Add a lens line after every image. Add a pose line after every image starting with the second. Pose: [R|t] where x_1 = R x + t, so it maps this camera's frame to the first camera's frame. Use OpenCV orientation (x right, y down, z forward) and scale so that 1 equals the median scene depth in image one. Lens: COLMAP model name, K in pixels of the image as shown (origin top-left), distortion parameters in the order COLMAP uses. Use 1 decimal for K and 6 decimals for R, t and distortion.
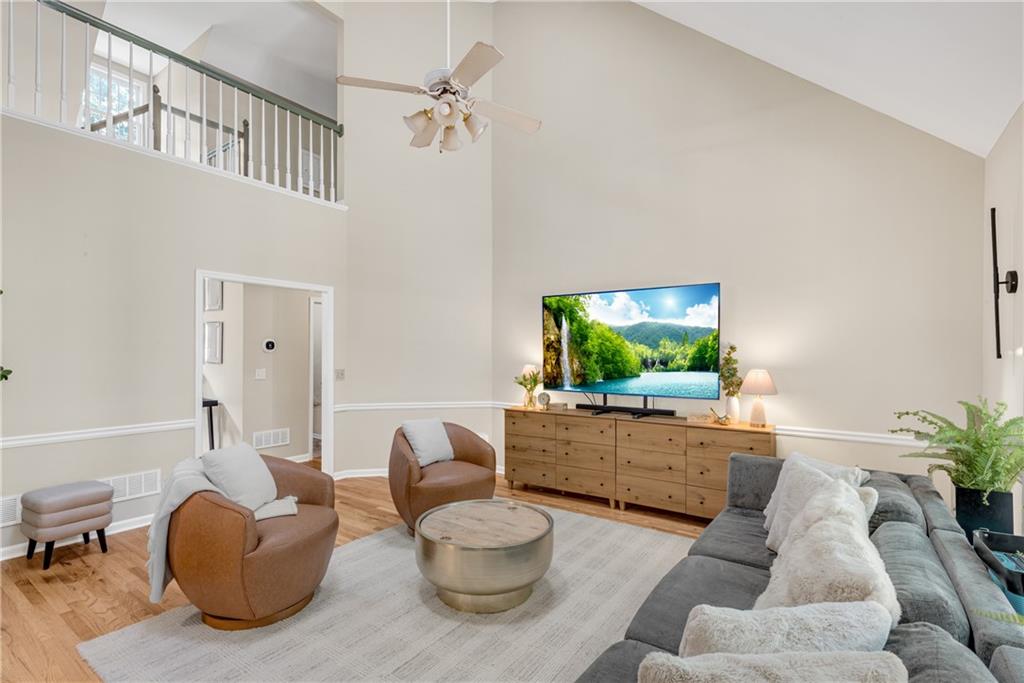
lens RADIAL K [[477.3, 0, 523.1], [0, 477.3, 358.5], [0, 0, 1]] dist [0.003231, 0.000450]
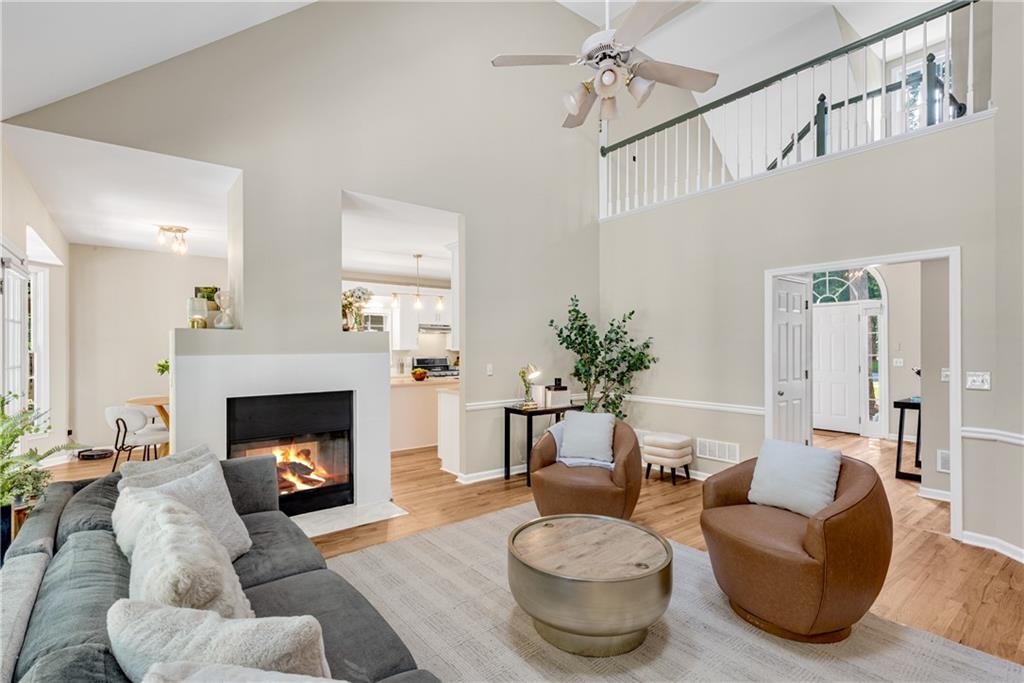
lens RADIAL K [[482.6, 0, 502.9], [0, 482.6, 353.1], [0, 0, 1]] dist [0.001762, -0.000173]
pose [[-0.298462, 0.006760, -0.954398, 0.500847], [-0.008346, 0.999918, 0.009693, -0.004017], [0.954385, 0.010858, -0.298381, 0.703959]]
